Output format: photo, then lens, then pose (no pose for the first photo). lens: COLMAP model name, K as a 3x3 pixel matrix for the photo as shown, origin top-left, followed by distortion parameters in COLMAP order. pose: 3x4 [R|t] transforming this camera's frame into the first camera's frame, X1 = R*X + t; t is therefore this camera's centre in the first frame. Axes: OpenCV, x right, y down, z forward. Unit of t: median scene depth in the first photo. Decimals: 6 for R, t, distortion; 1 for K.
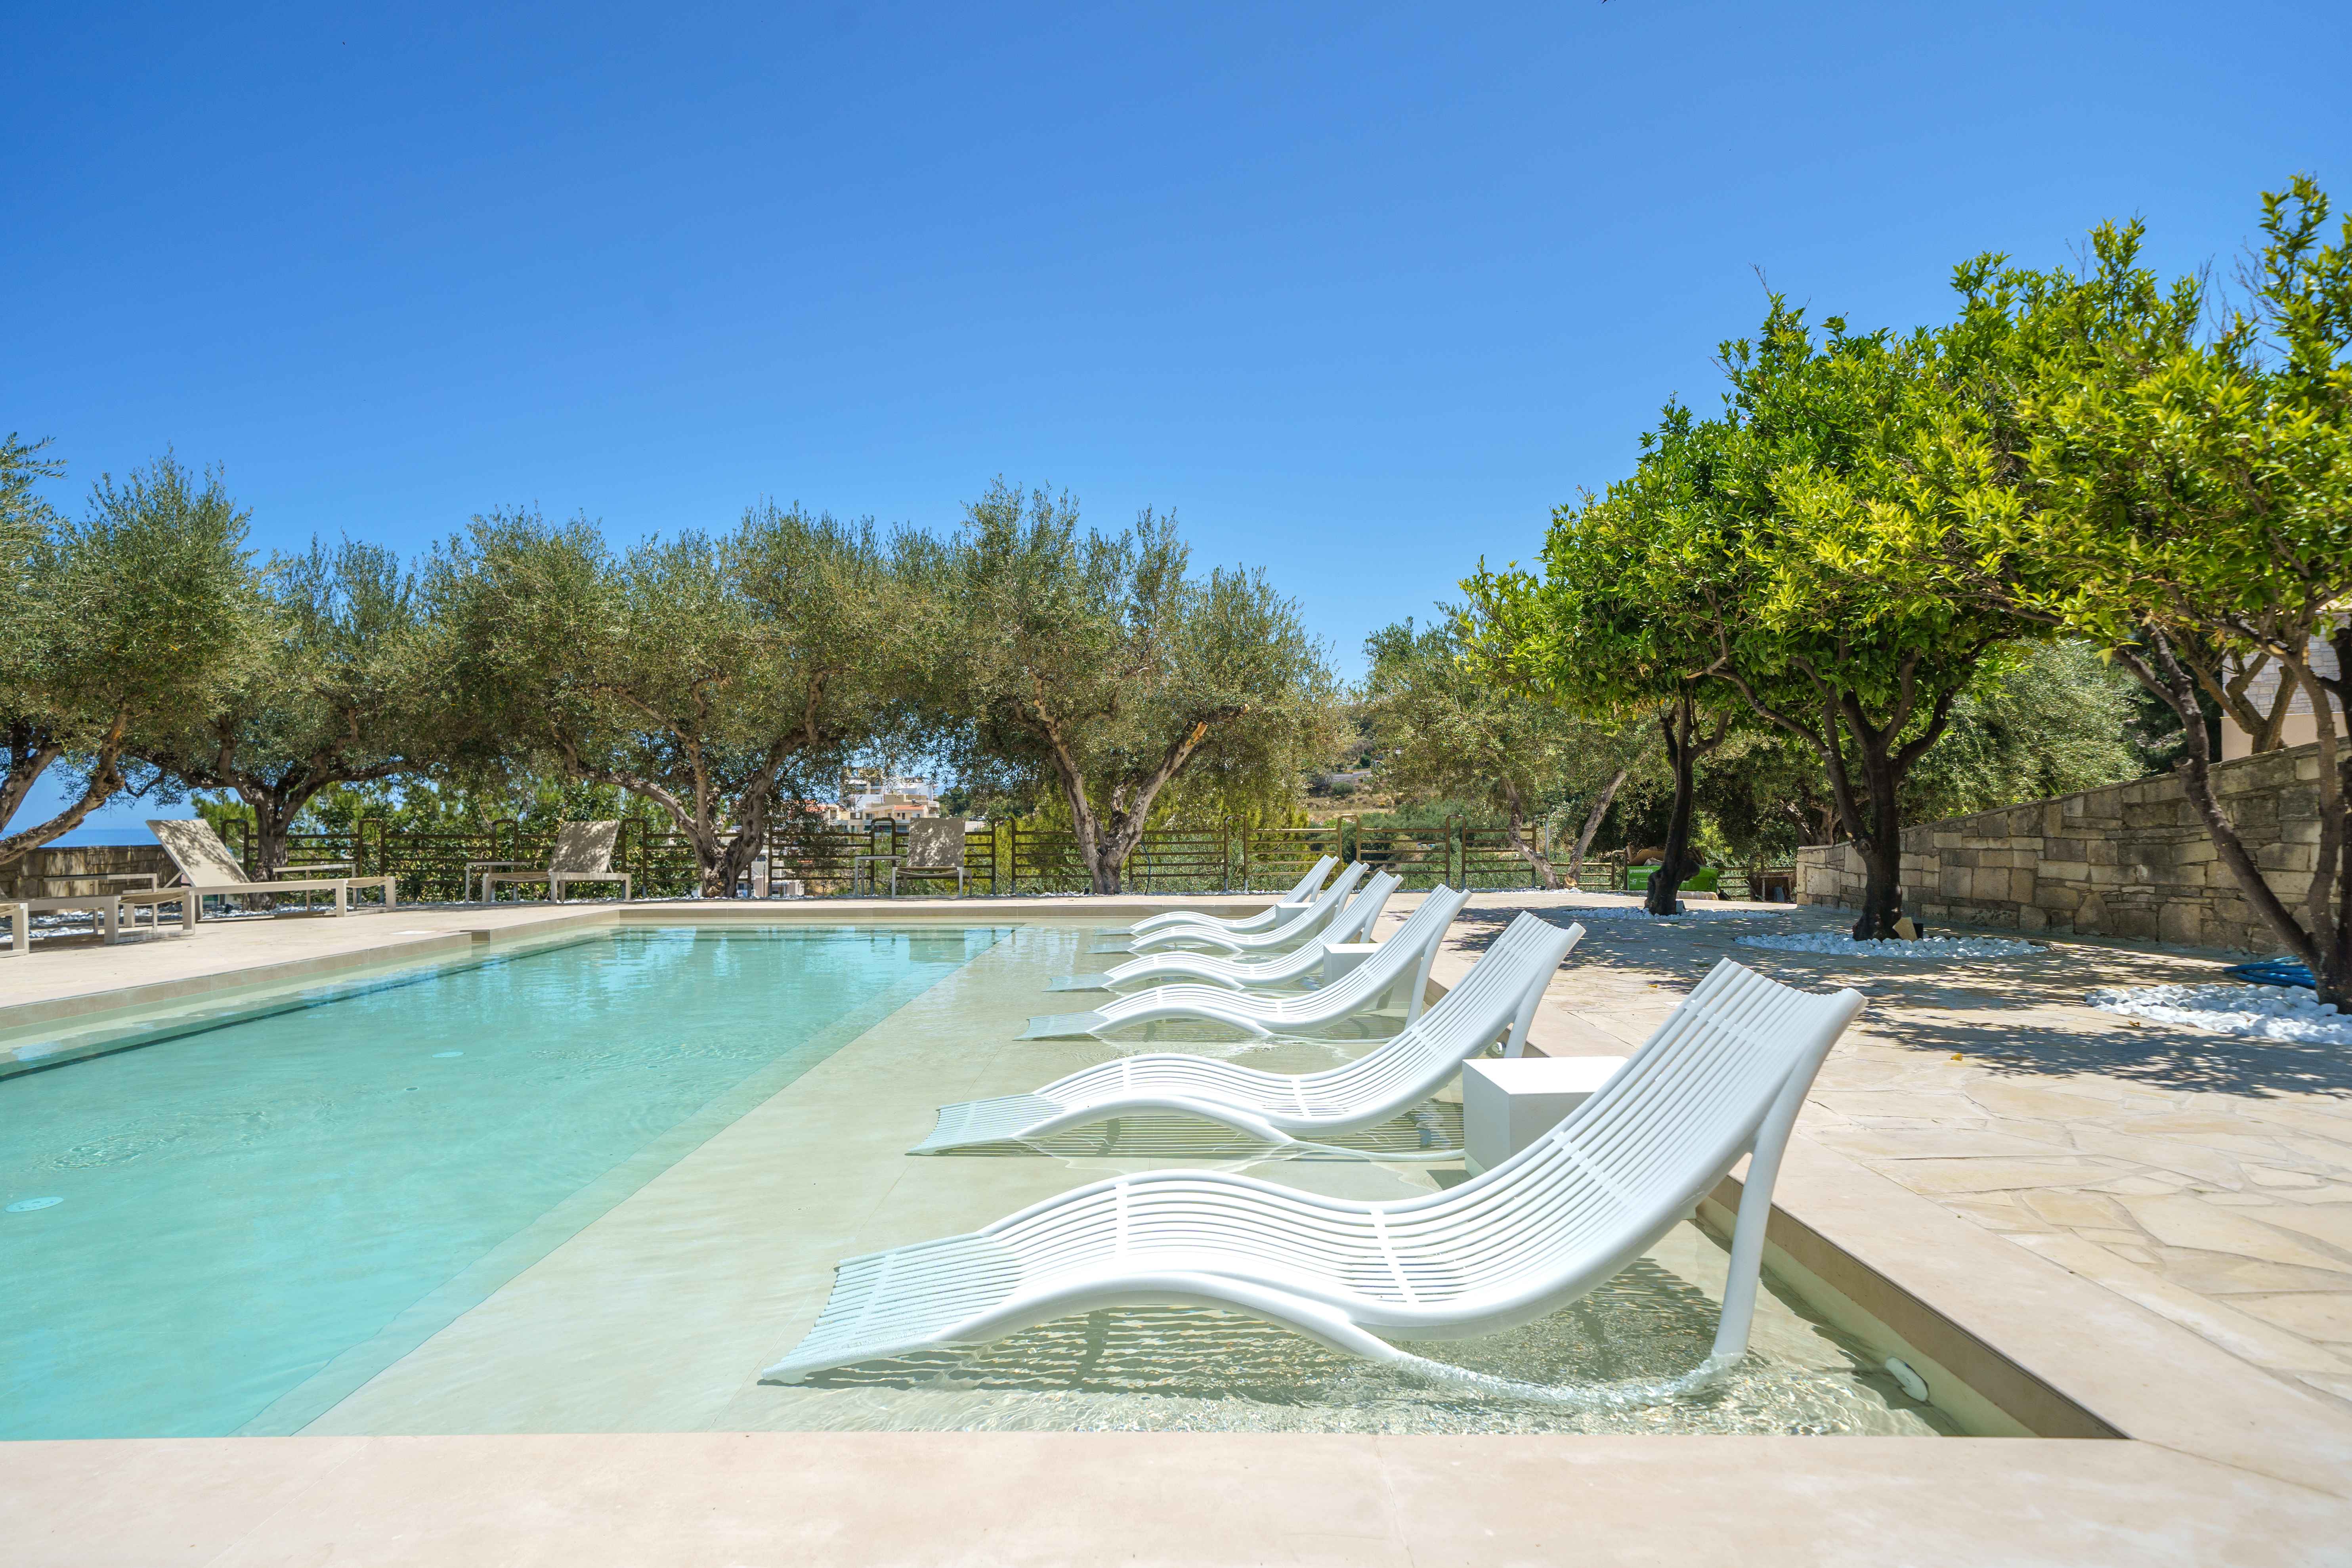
lens RADIAL K [[1312.9, 0, 1172.7], [0, 1312.9, 792.3], [0, 0, 1]] dist [0.022152, -0.000174]
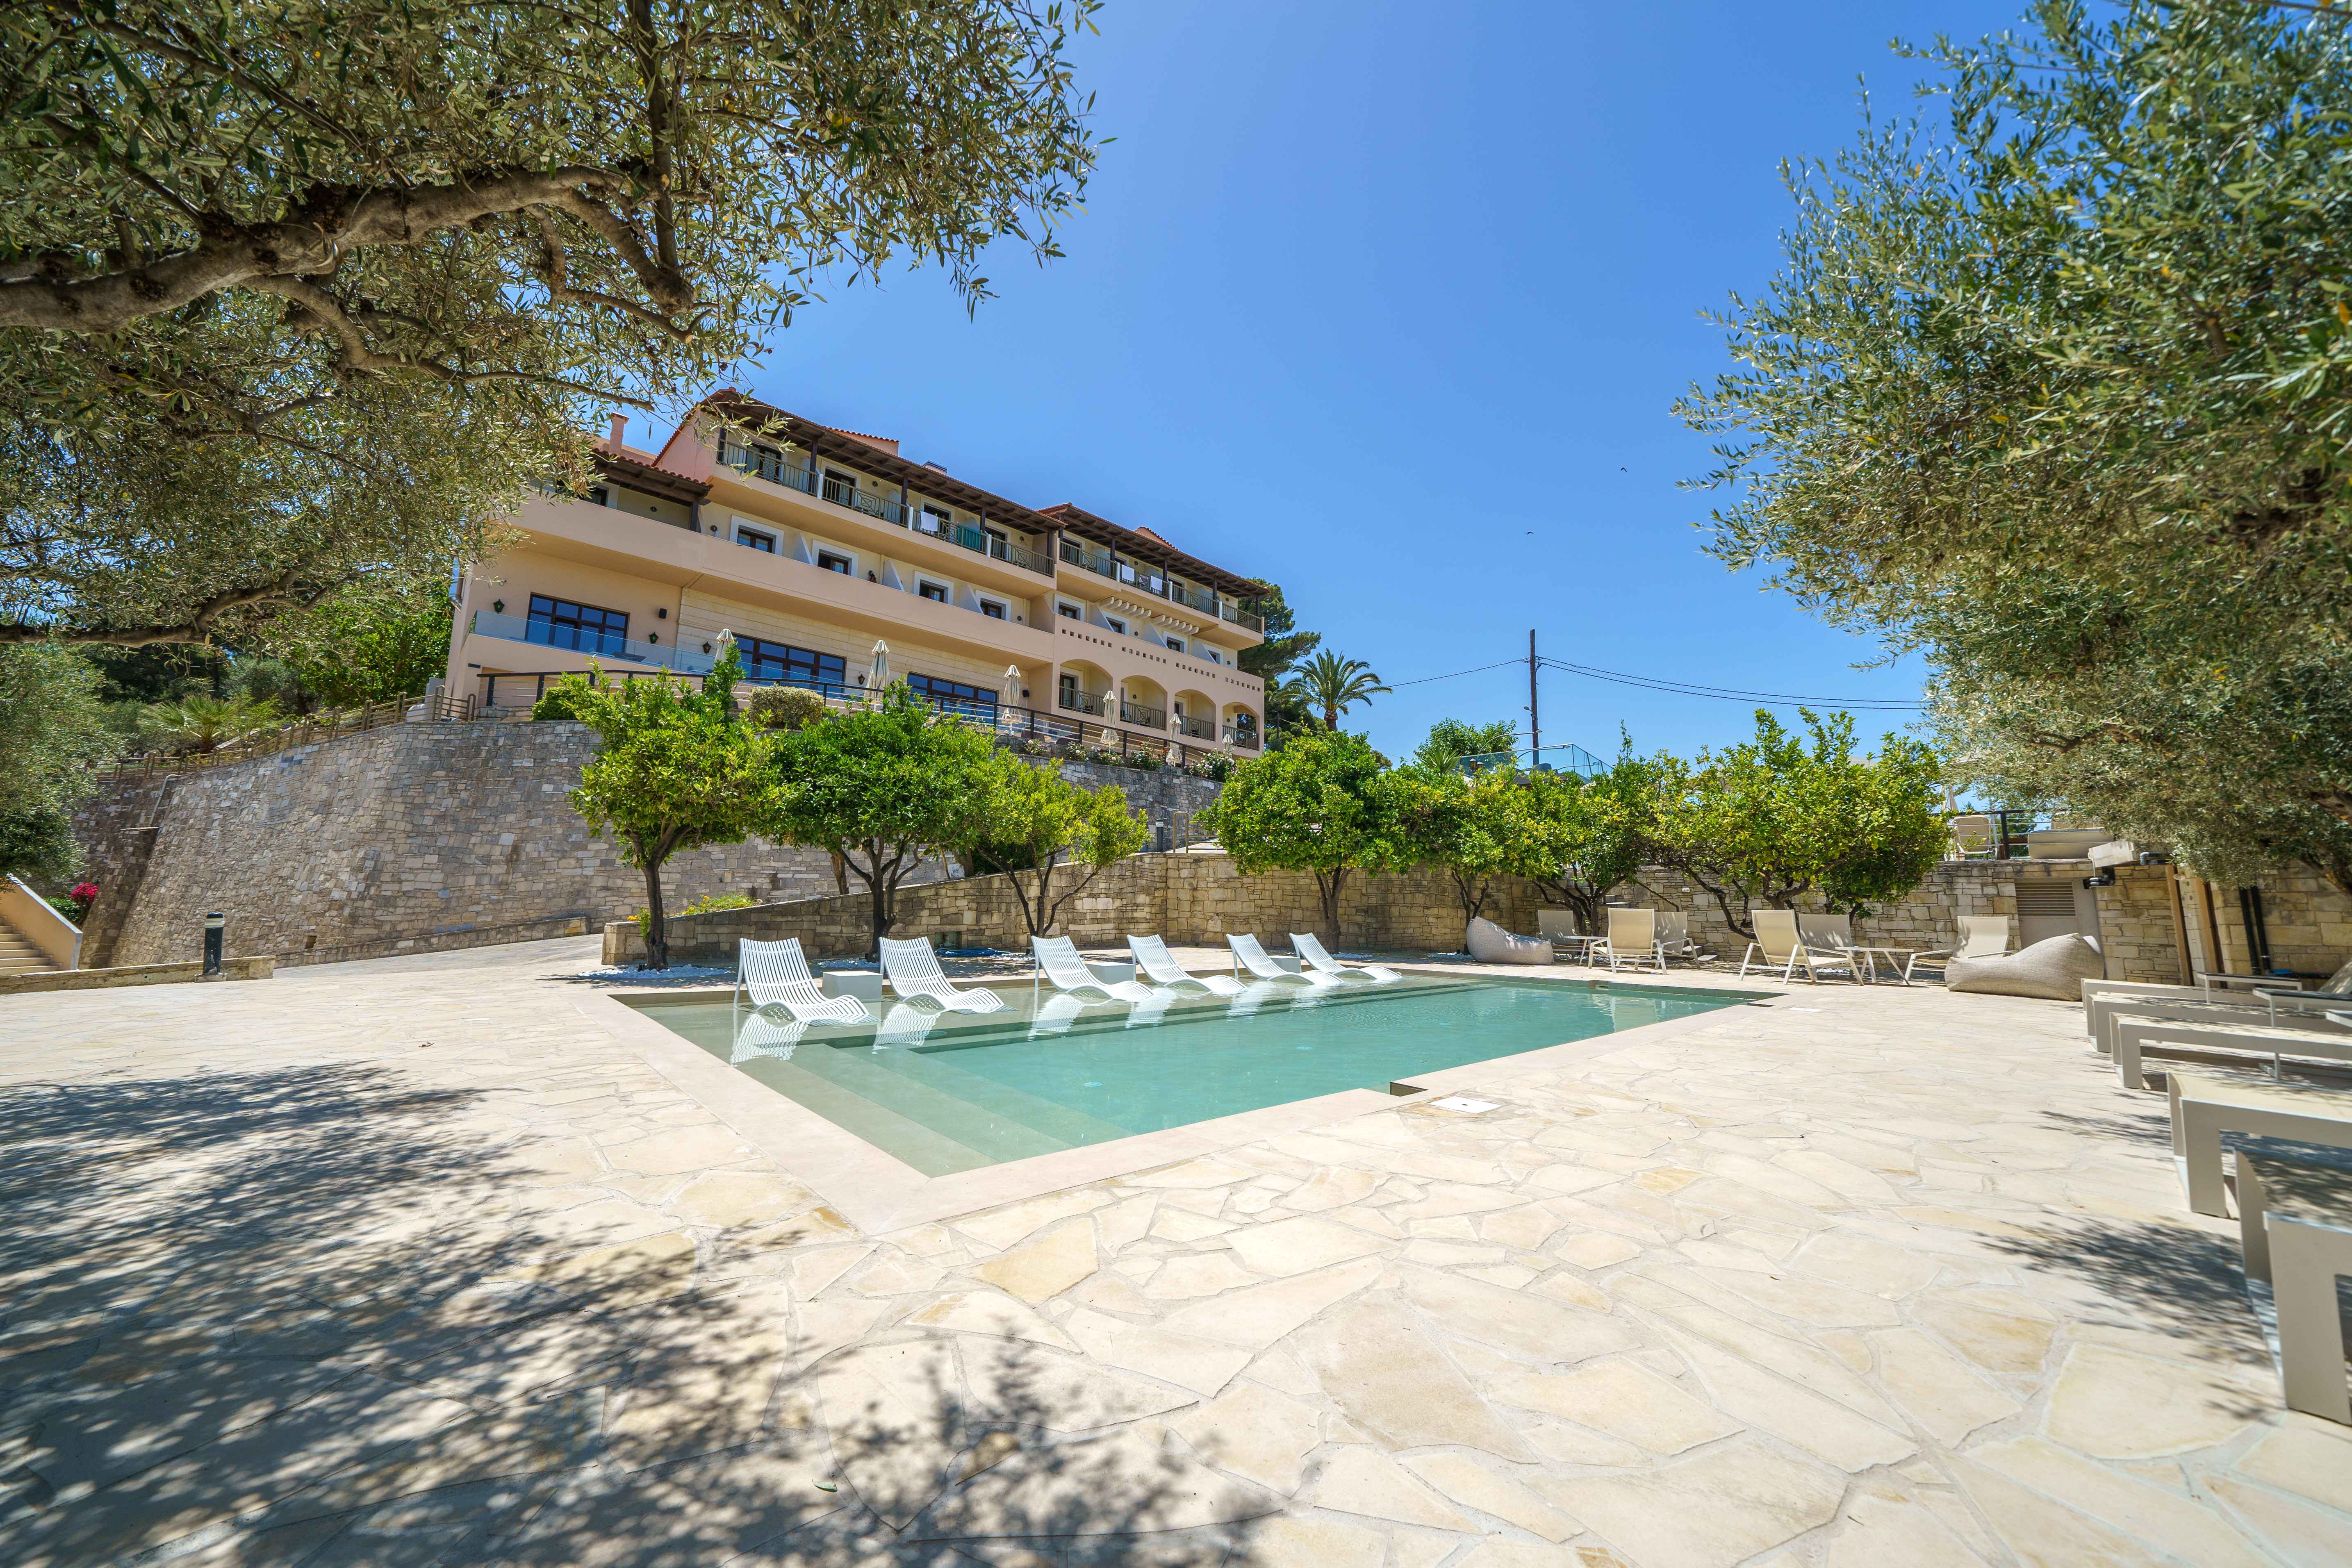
lens RADIAL K [[852.2, 0, 1176.0], [0, 852.2, 783.4], [0, 0, 1]] dist [-0.027718, 0.003995]
pose [[-0.675769, 0.101109, 0.730146, -0.876208], [-0.025487, 0.986750, -0.160232, 0.027846], [-0.736672, -0.126889, -0.664239, 1.550894]]
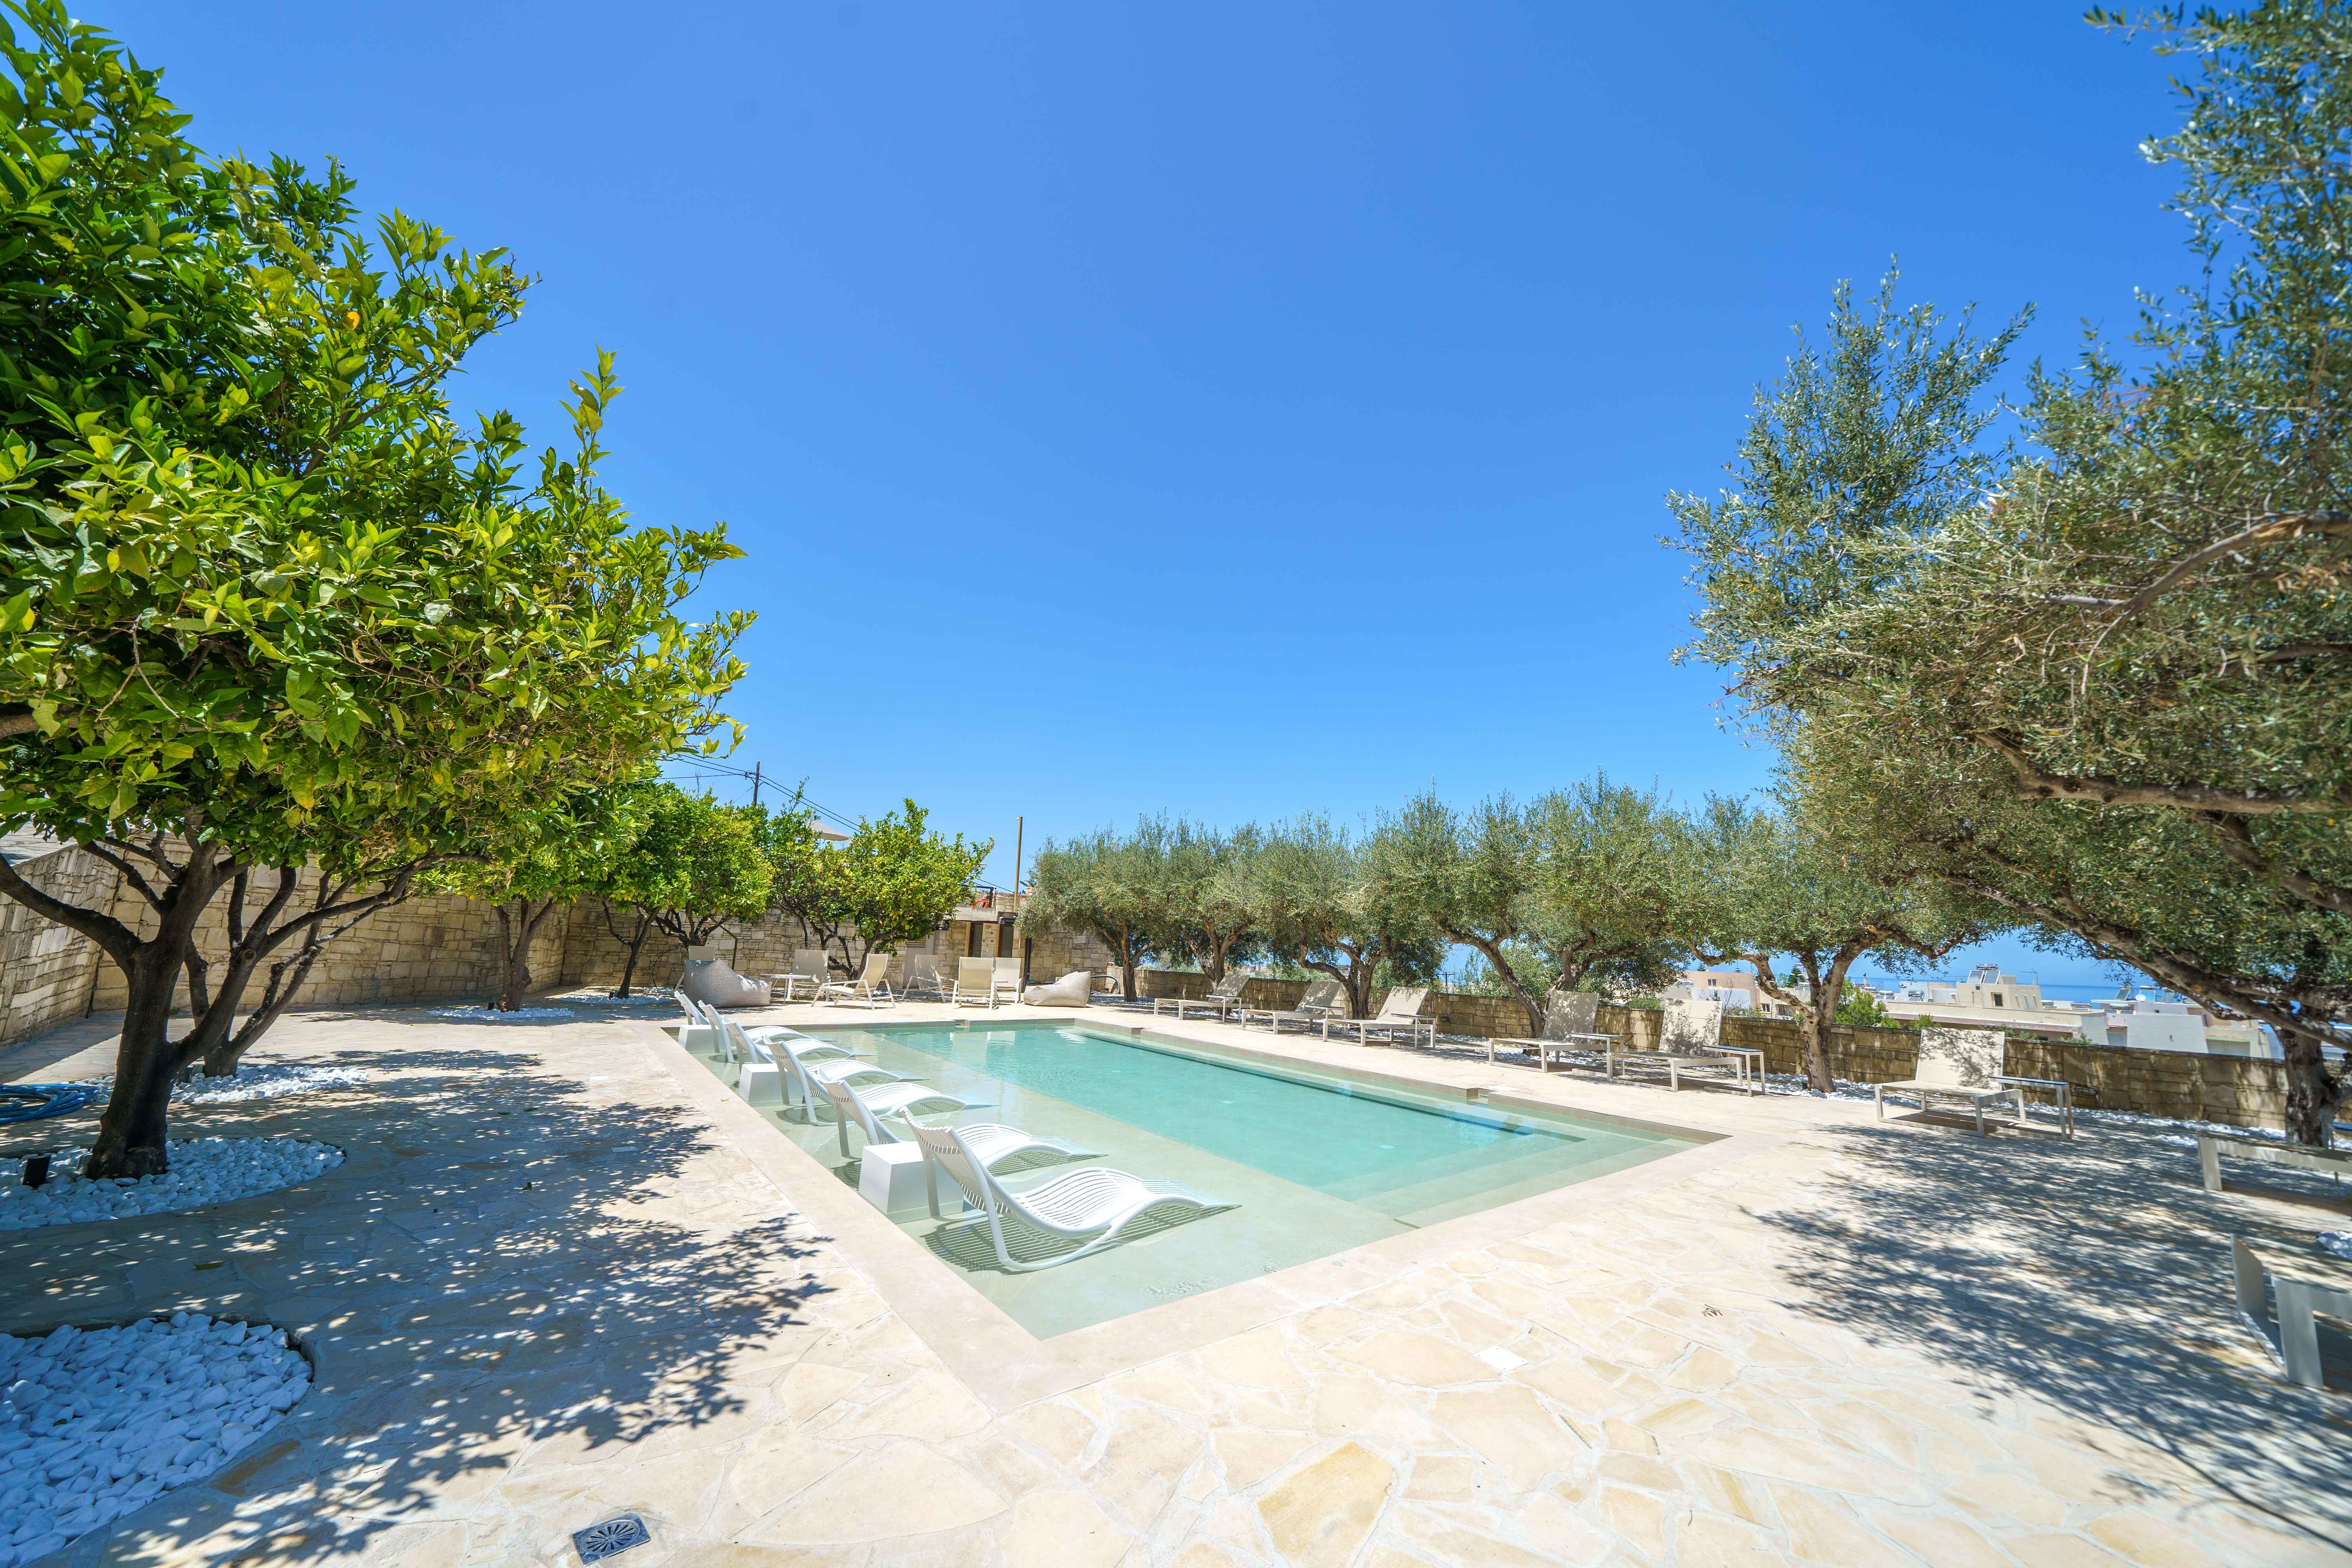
lens RADIAL K [[819.1, 0, 1173.9], [0, 819.1, 783.2], [0, 0, 1]] dist [-0.026890, 0.002887]
pose [[-0.779384, -0.148204, -0.608766, 0.341678], [-0.025569, 0.978336, -0.205439, -0.031119], [0.626025, -0.144550, -0.766289, 1.698821]]
